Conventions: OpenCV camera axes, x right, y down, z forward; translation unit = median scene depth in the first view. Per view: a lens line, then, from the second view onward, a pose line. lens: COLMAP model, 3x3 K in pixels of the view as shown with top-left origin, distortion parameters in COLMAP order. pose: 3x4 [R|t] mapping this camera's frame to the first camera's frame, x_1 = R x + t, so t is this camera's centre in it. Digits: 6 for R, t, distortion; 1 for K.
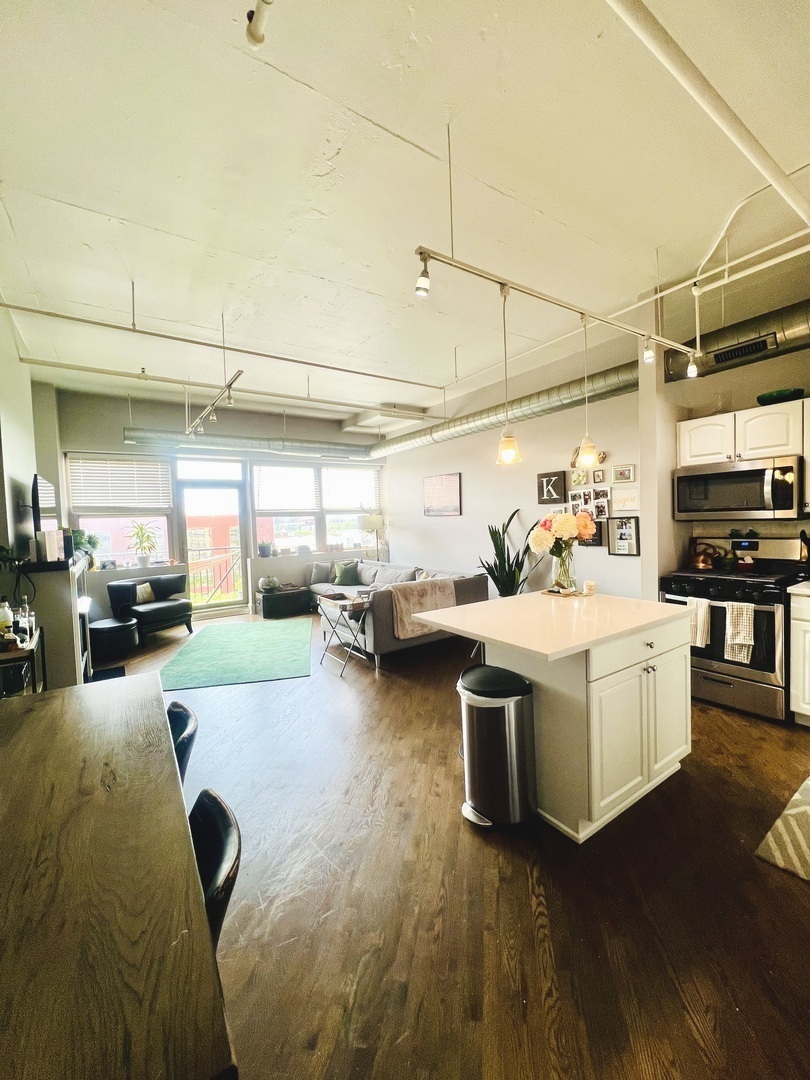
lens RADIAL K [[431.5, 0, 404.4], [0, 431.5, 535.5], [0, 0, 1]] dist [-0.004348, 0.001214]
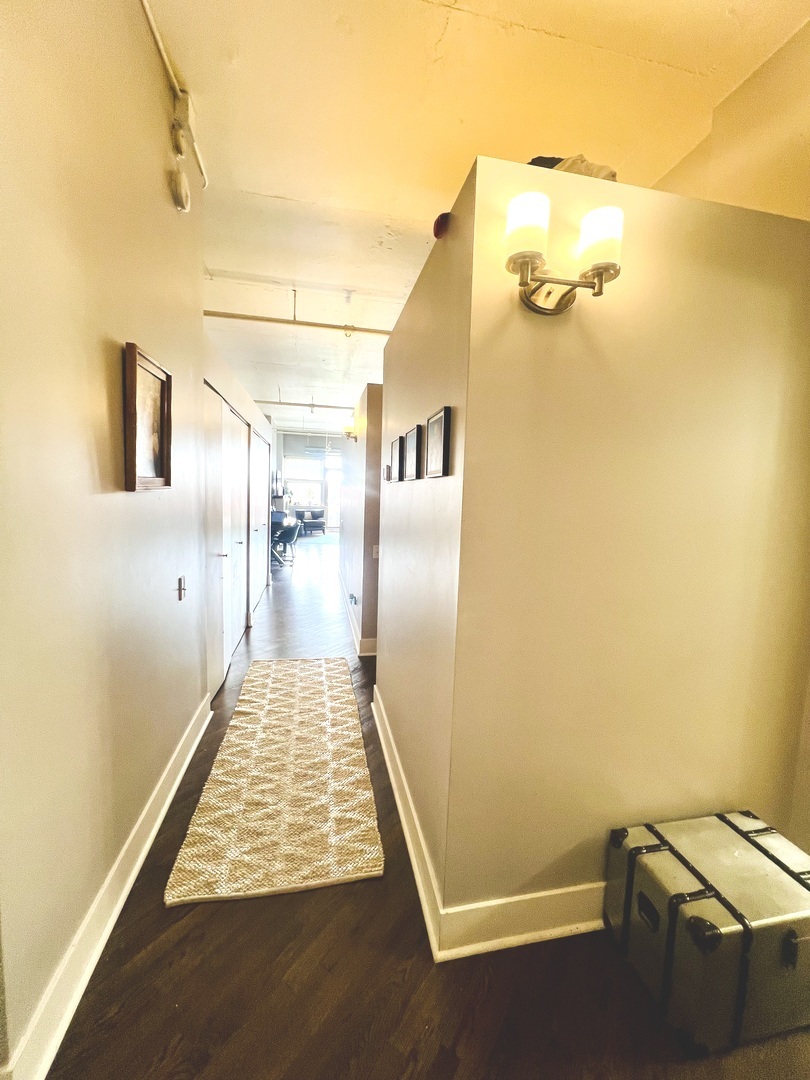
lens RADIAL K [[433.8, 0, 404.3], [0, 433.8, 536.3], [0, 0, 1]] dist [-0.000304, -0.000001]
pose [[0.921963, 0.104943, -0.372789, 1.045291], [-0.083155, 0.993778, 0.074103, 0.030608], [0.378246, -0.037321, 0.924953, -1.347823]]
